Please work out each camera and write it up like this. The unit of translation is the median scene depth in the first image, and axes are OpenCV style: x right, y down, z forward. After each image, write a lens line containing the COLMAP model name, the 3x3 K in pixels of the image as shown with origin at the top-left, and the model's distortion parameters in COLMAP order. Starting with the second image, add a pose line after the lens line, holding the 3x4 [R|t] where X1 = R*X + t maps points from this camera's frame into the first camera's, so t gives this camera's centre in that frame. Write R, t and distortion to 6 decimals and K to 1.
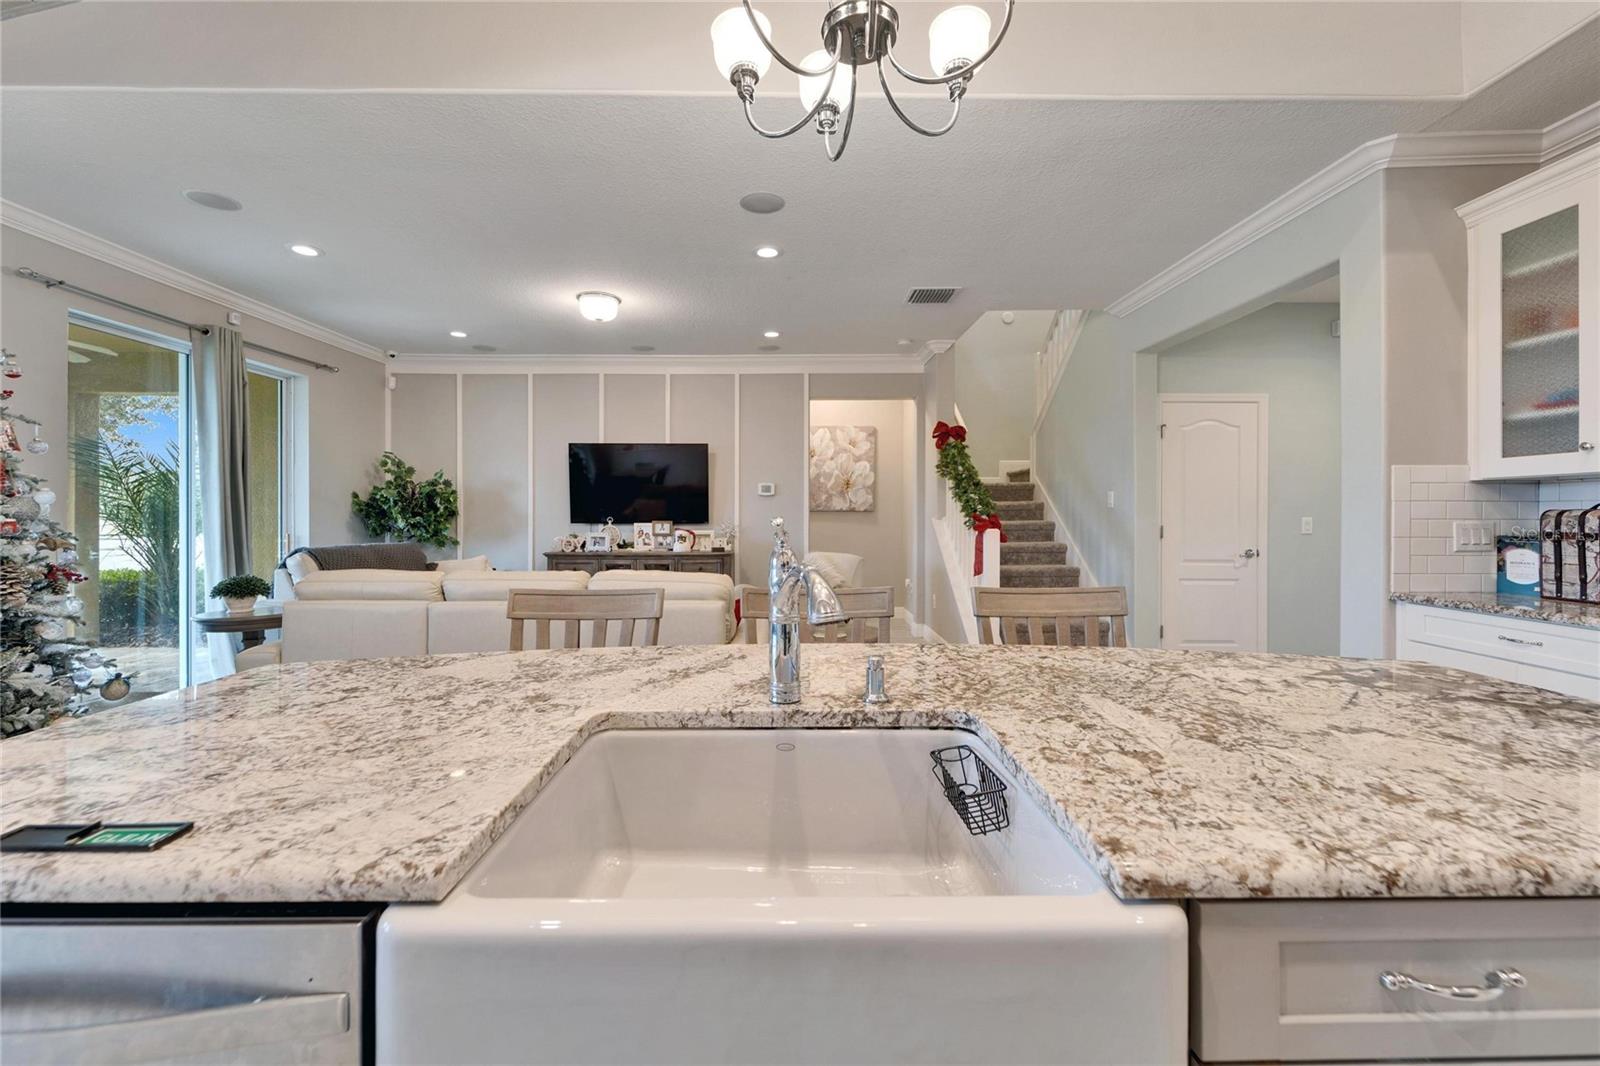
lens RADIAL K [[645.3, 0, 792.5], [0, 645.3, 523.2], [0, 0, 1]] dist [0.000174, -0.000136]
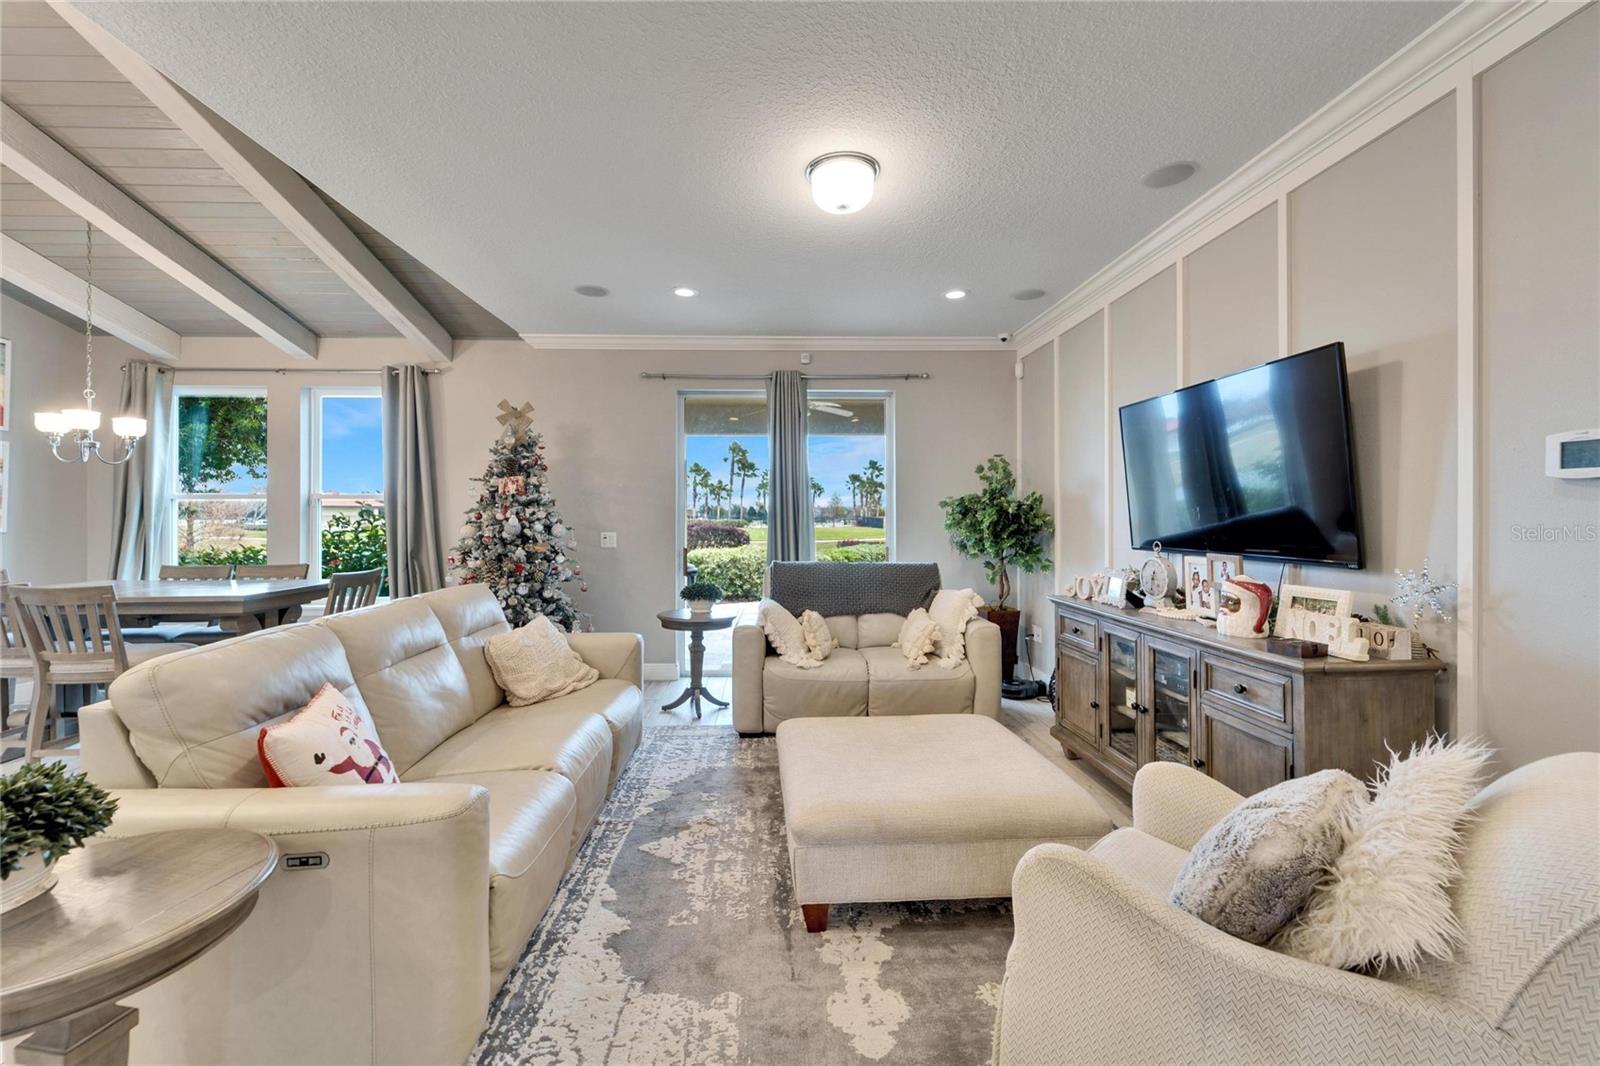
lens RADIAL K [[650.8, 0, 793.4], [0, 650.8, 511.2], [0, 0, 1]] dist [0.002721, -0.000153]
pose [[0.027745, -0.009784, -0.999567, 0.227709], [-0.011836, 0.999879, -0.010116, -0.025475], [0.999545, 0.012112, 0.027626, 0.737277]]
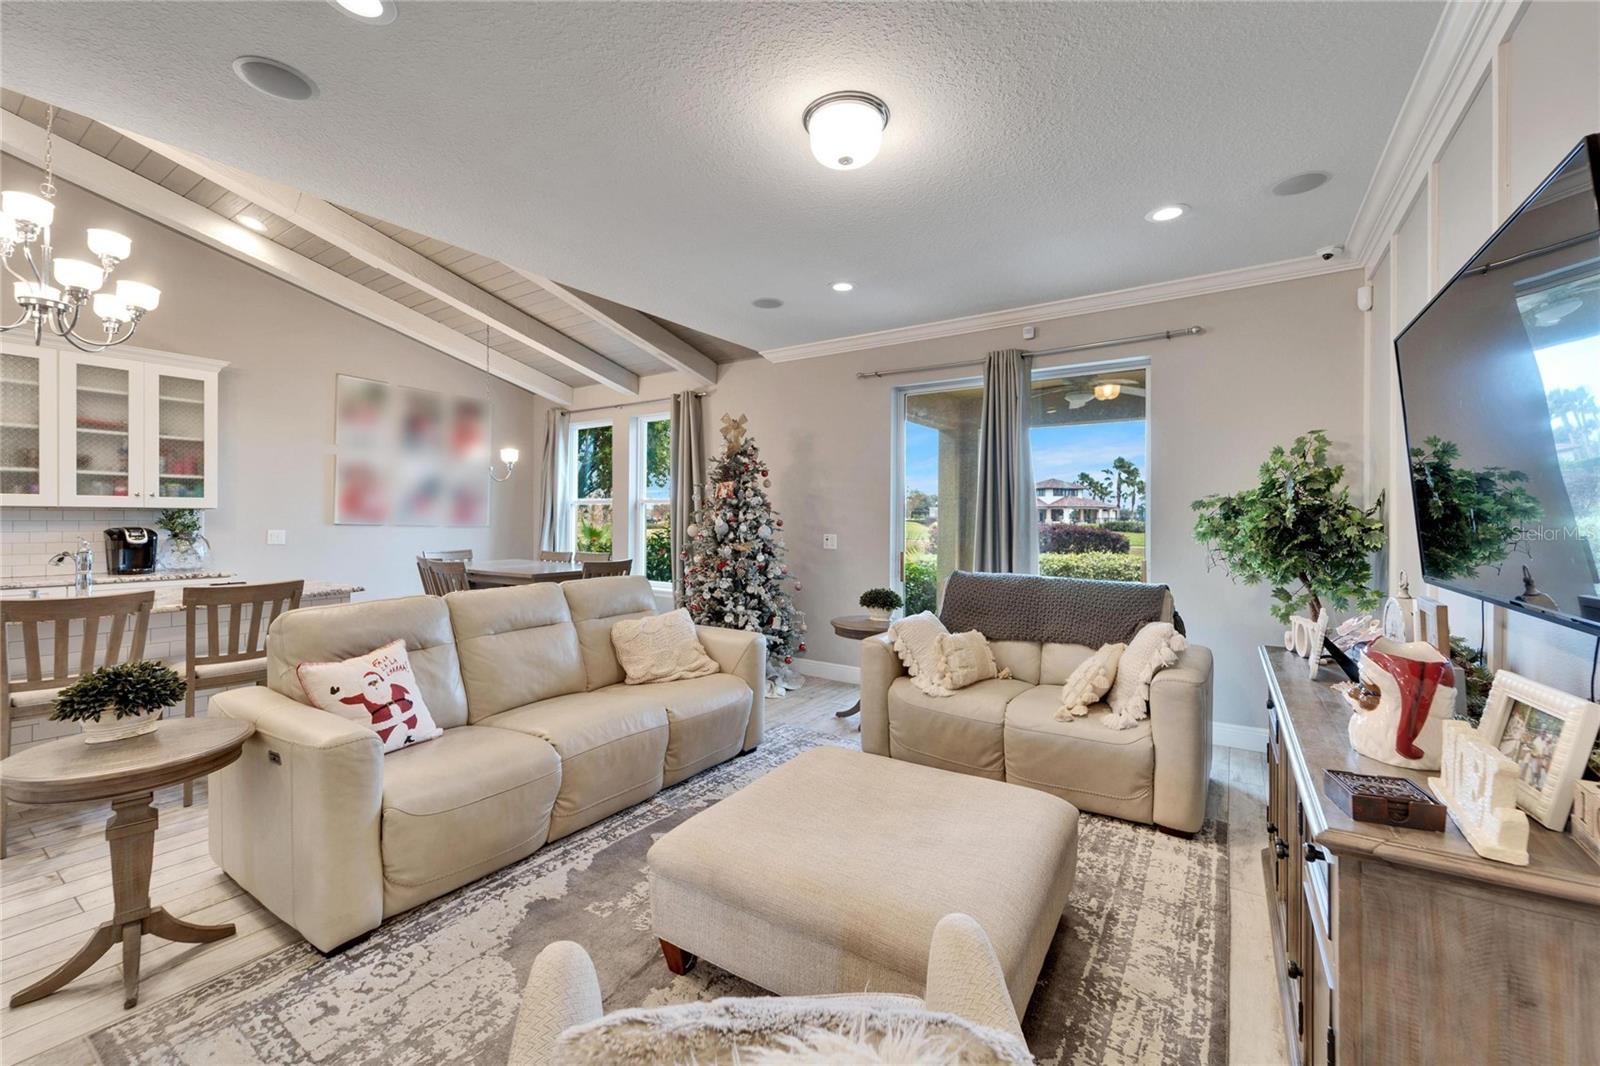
lens RADIAL K [[656.3, 0, 794.5], [0, 656.3, 512.5], [0, 0, 1]] dist [0.000520, -0.000467]
pose [[-0.565795, -0.010485, -0.824479, 0.113493], [-0.017110, 0.999853, -0.000974, -0.030977], [0.824368, 0.013555, -0.565891, 0.988056]]
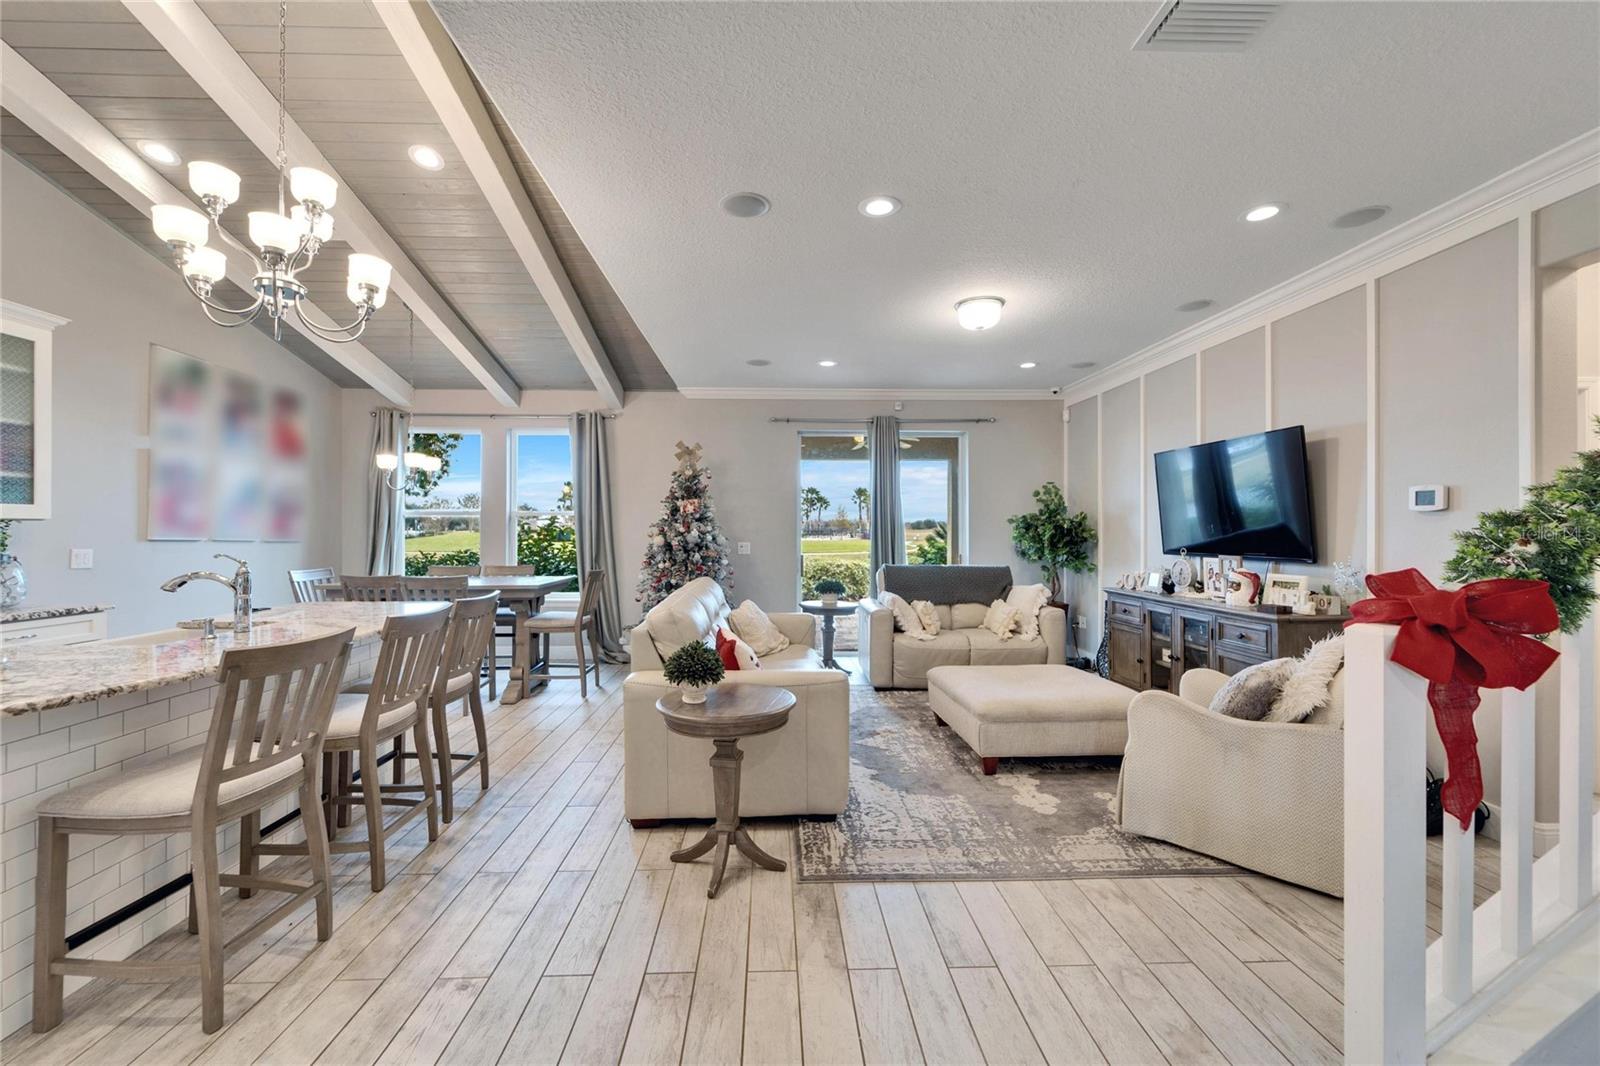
lens RADIAL K [[645.3, 0, 792.5], [0, 645.3, 523.2], [0, 0, 1]] dist [0.000174, -0.000136]
pose [[0.023024, -0.011857, -0.999665, 0.461044], [-0.014618, 0.999819, -0.012195, -0.023058], [0.999628, 0.014894, 0.022847, 0.566297]]
